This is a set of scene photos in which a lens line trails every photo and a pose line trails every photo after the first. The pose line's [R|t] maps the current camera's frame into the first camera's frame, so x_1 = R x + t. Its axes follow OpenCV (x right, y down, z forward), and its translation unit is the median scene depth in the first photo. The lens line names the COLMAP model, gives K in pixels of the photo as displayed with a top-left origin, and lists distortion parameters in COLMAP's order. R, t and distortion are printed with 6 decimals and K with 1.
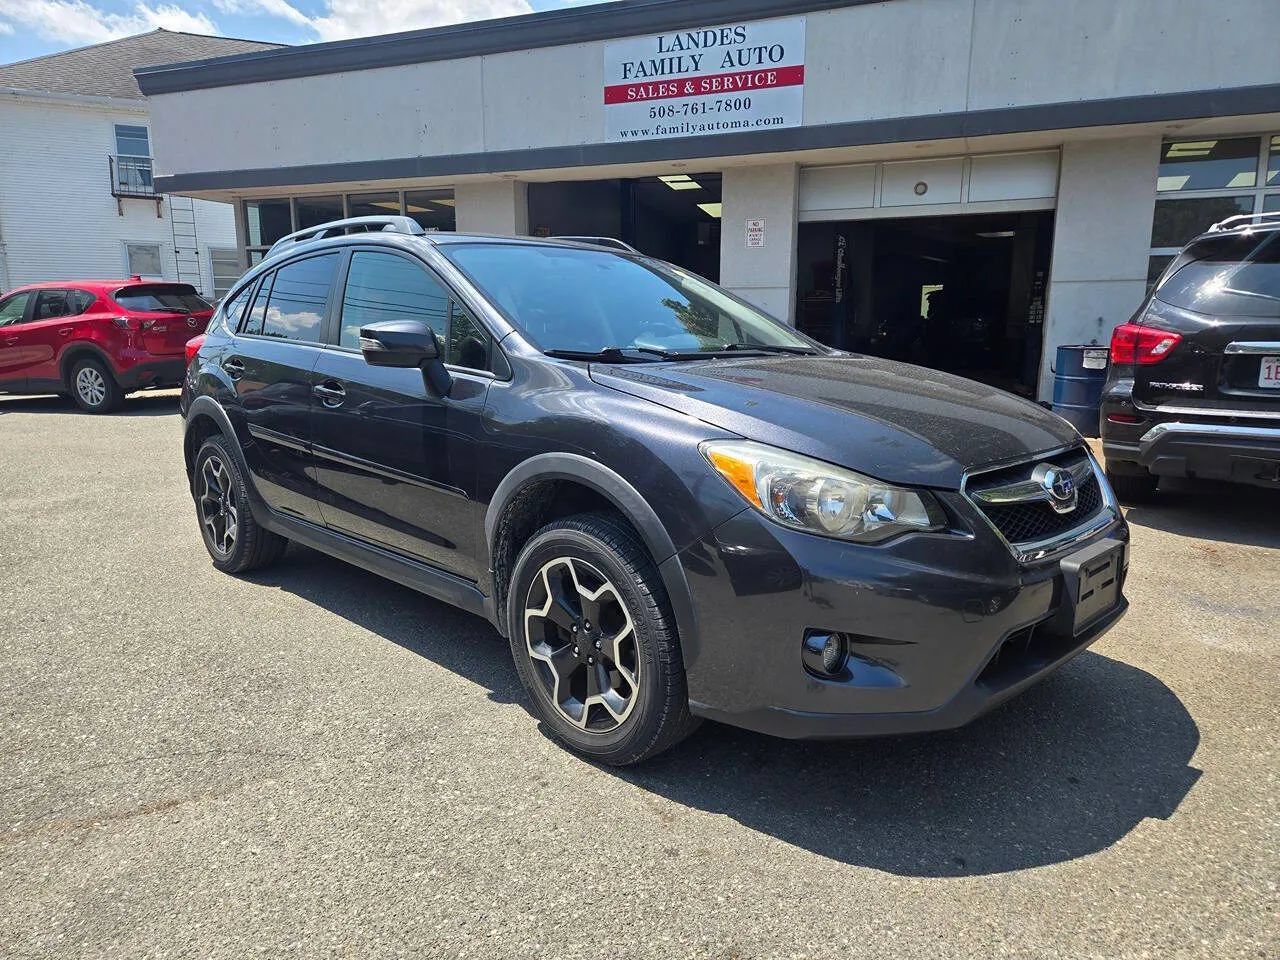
lens RADIAL K [[857.0, 0, 637.4], [0, 857.0, 484.7], [0, 0, 1]] dist [0.072175, -0.062629]
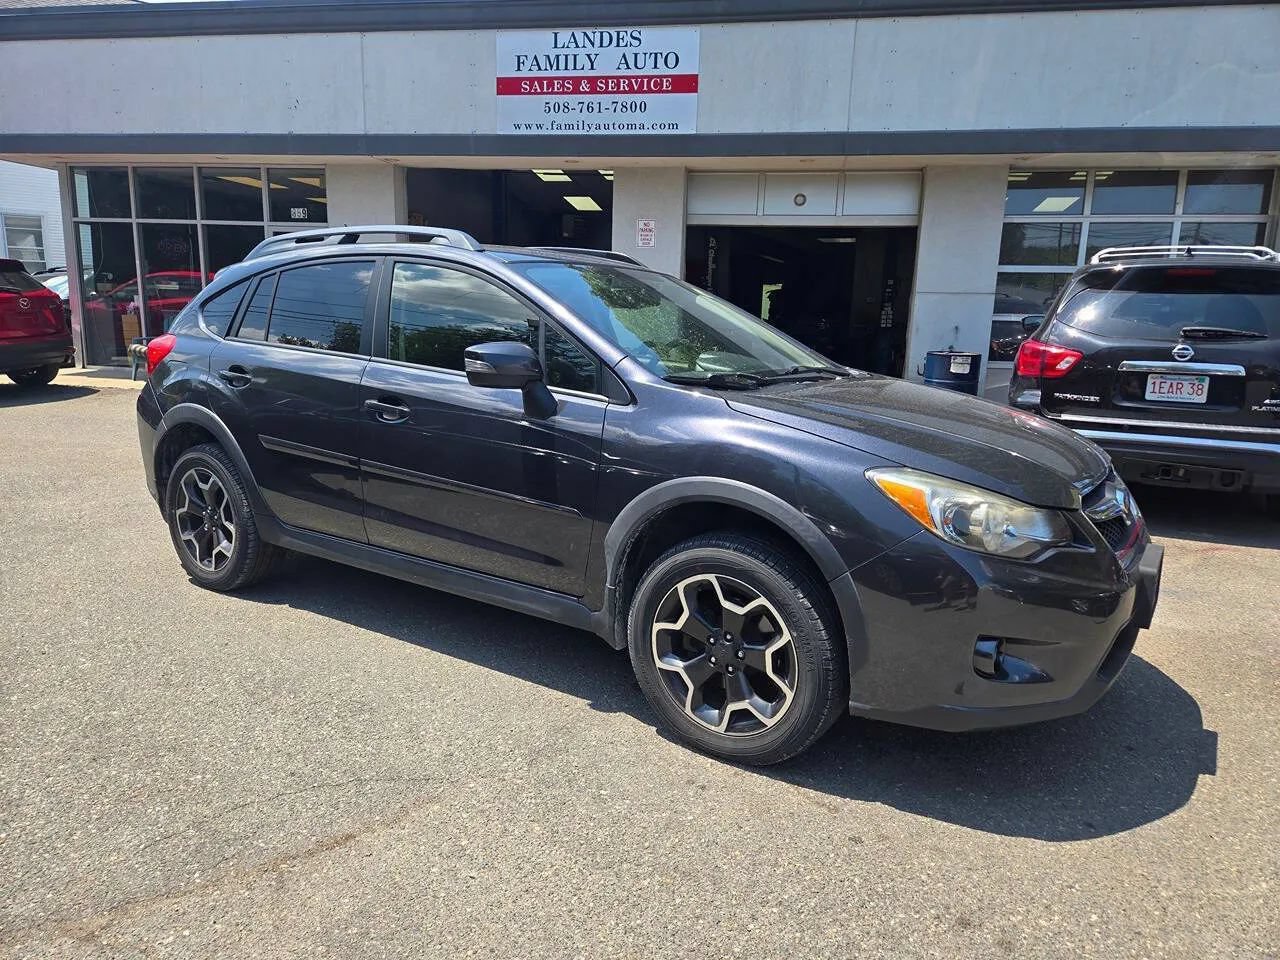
lens RADIAL K [[857.0, 0, 637.4], [0, 857.0, 484.7], [0, 0, 1]] dist [0.072175, -0.062629]
pose [[0.979942, -0.012639, 0.198881, -0.095683], [0.009633, 0.999824, 0.016074, -0.011269], [-0.199049, -0.013835, 0.979892, -0.006769]]
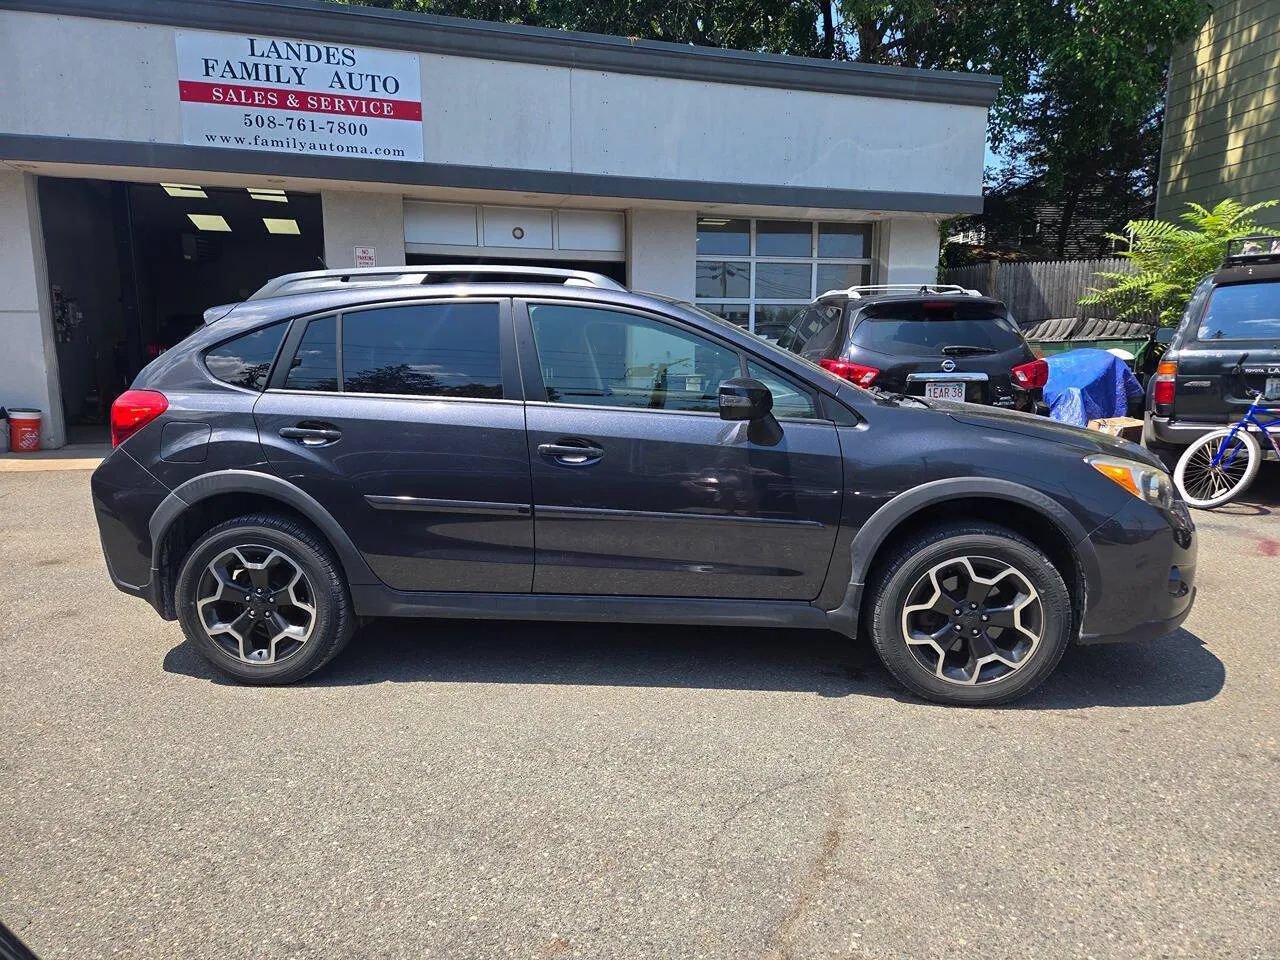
lens RADIAL K [[862.1, 0, 640.5], [0, 862.1, 500.5], [0, 0, 1]] dist [0.068915, -0.056671]
pose [[0.769511, -0.113080, 0.628543, -0.320456], [0.118136, 0.992418, 0.033912, -0.025904], [-0.627612, 0.048158, 0.777035, 0.068798]]
